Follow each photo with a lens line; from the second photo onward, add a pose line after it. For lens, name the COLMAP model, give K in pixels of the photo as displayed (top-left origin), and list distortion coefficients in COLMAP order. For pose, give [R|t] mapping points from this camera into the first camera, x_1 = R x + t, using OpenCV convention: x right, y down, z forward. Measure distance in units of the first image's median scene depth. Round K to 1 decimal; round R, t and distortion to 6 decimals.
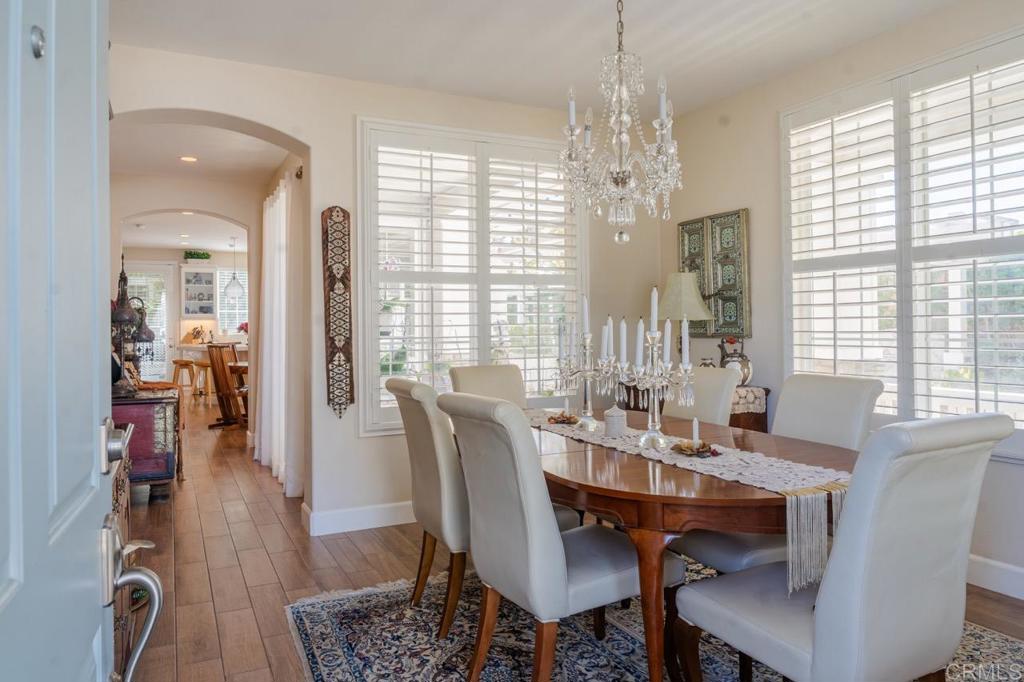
lens RADIAL K [[706.1, 0, 517.4], [0, 706.1, 322.1], [0, 0, 1]] dist [-0.002063, 0.001592]
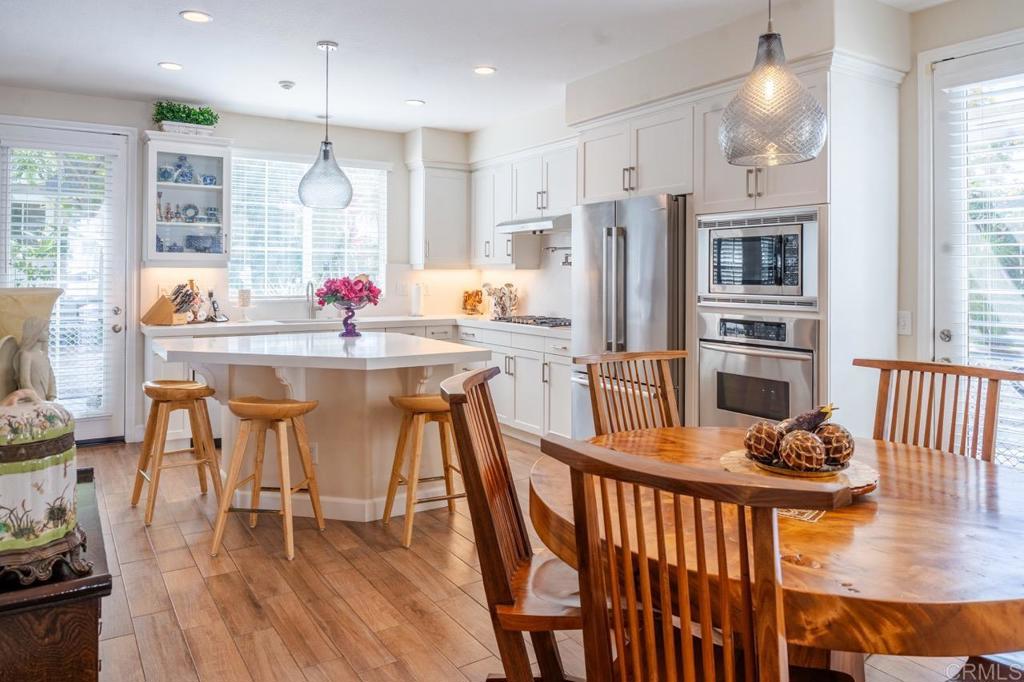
lens RADIAL K [[711.4, 0, 509.5], [0, 711.4, 271.4], [0, 0, 1]] dist [-0.008988, -0.002343]
pose [[0.992979, 0.013881, 0.117476, -0.319546], [-0.013995, 0.999902, 0.000147, -0.003202], [-0.117462, -0.001790, 0.993076, 0.572883]]
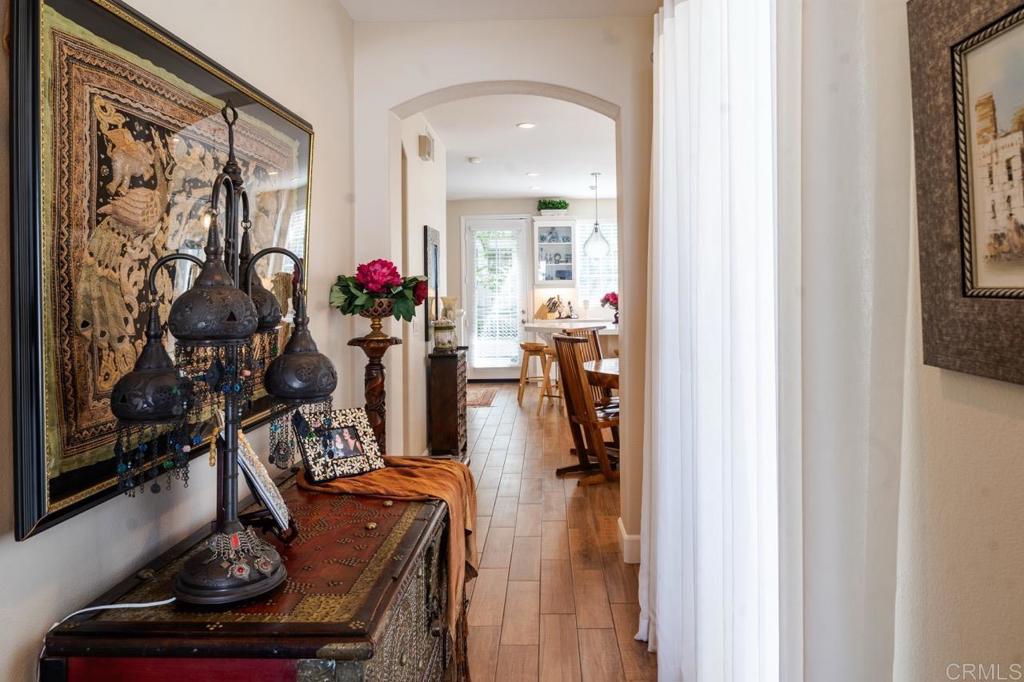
lens RADIAL K [[706.1, 0, 517.4], [0, 706.1, 322.1], [0, 0, 1]] dist [-0.002063, 0.001592]
pose [[0.878341, 0.011723, -0.477891, -0.118889], [0.014903, 0.998542, 0.051885, -0.006645], [0.477802, -0.052694, 0.876885, 0.304275]]
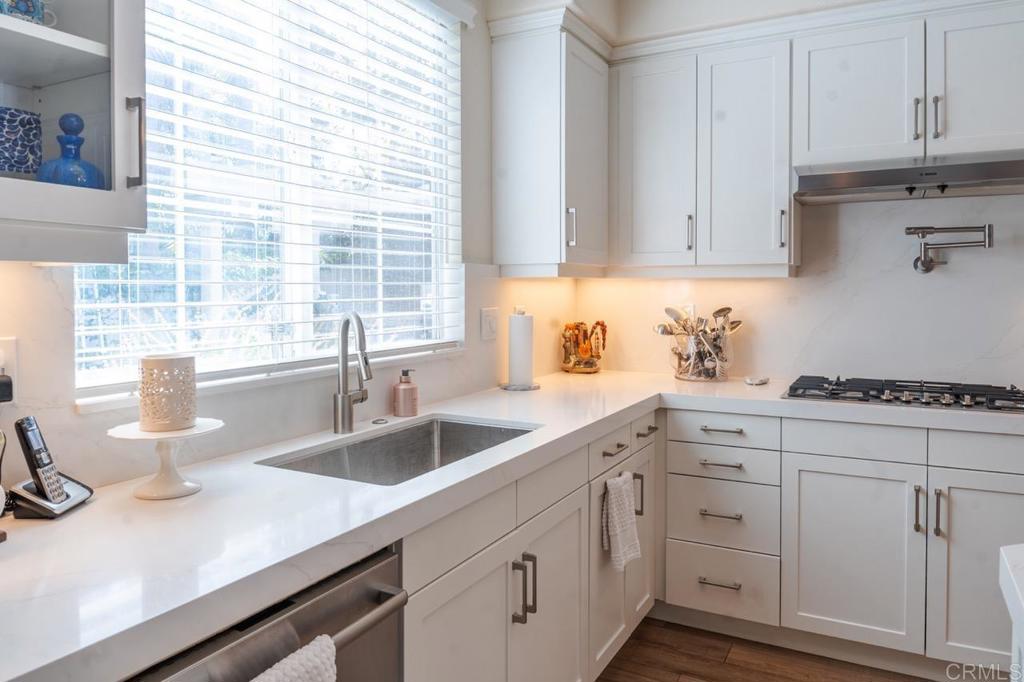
lens RADIAL K [[706.1, 0, 517.4], [0, 706.1, 322.1], [0, 0, 1]] dist [-0.002063, 0.001592]
pose [[0.814033, -0.018342, 0.580529, -0.456464], [-0.008705, 0.999004, 0.043771, 0.000529], [-0.580754, -0.040684, 0.813062, 0.934901]]
